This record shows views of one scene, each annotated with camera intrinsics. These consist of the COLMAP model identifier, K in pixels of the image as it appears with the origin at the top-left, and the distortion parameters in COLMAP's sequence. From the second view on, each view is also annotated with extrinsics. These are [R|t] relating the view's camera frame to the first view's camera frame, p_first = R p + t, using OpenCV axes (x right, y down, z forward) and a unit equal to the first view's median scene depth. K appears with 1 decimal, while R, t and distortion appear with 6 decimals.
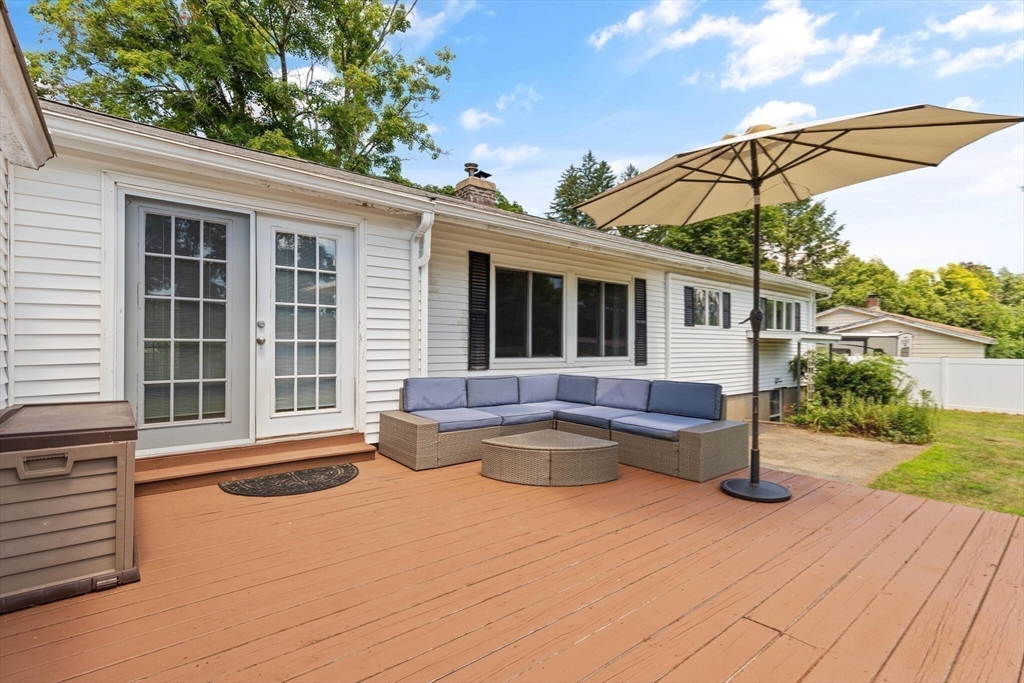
lens RADIAL K [[476.4, 0, 496.3], [0, 476.4, 343.6], [0, 0, 1]] dist [0.001005, -0.001070]
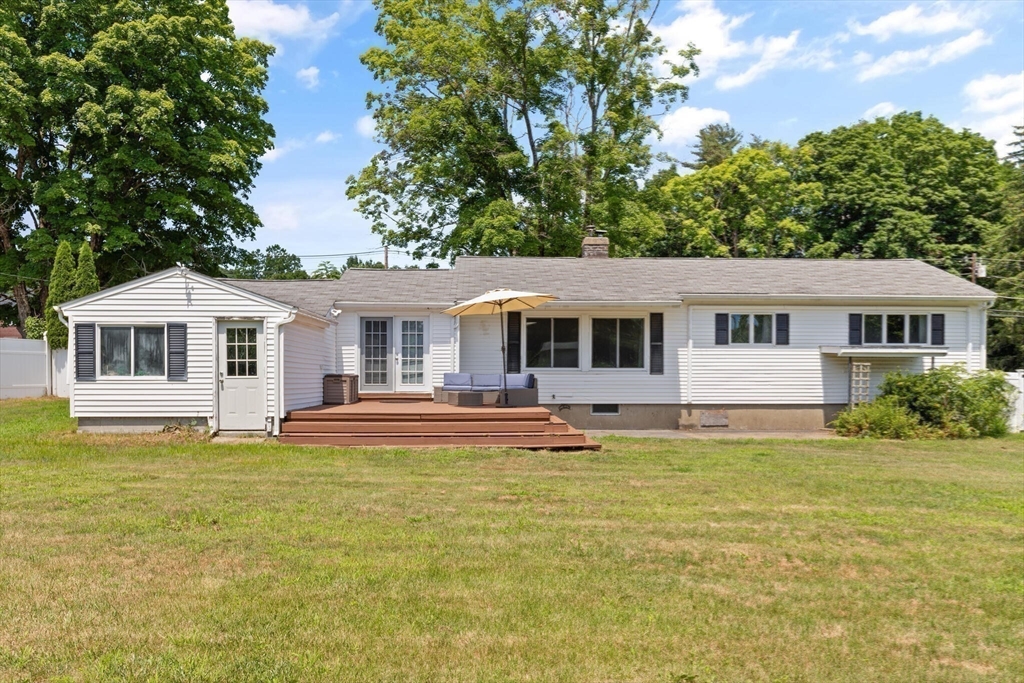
lens RADIAL K [[764.8, 0, 506.1], [0, 764.8, 385.6], [0, 0, 1]] dist [-0.000869, -0.001451]
pose [[0.797724, 0.007723, -0.602973, 1.041948], [0.005690, 0.999777, 0.020332, 0.023851], [0.602996, -0.019650, 0.797502, -0.851829]]
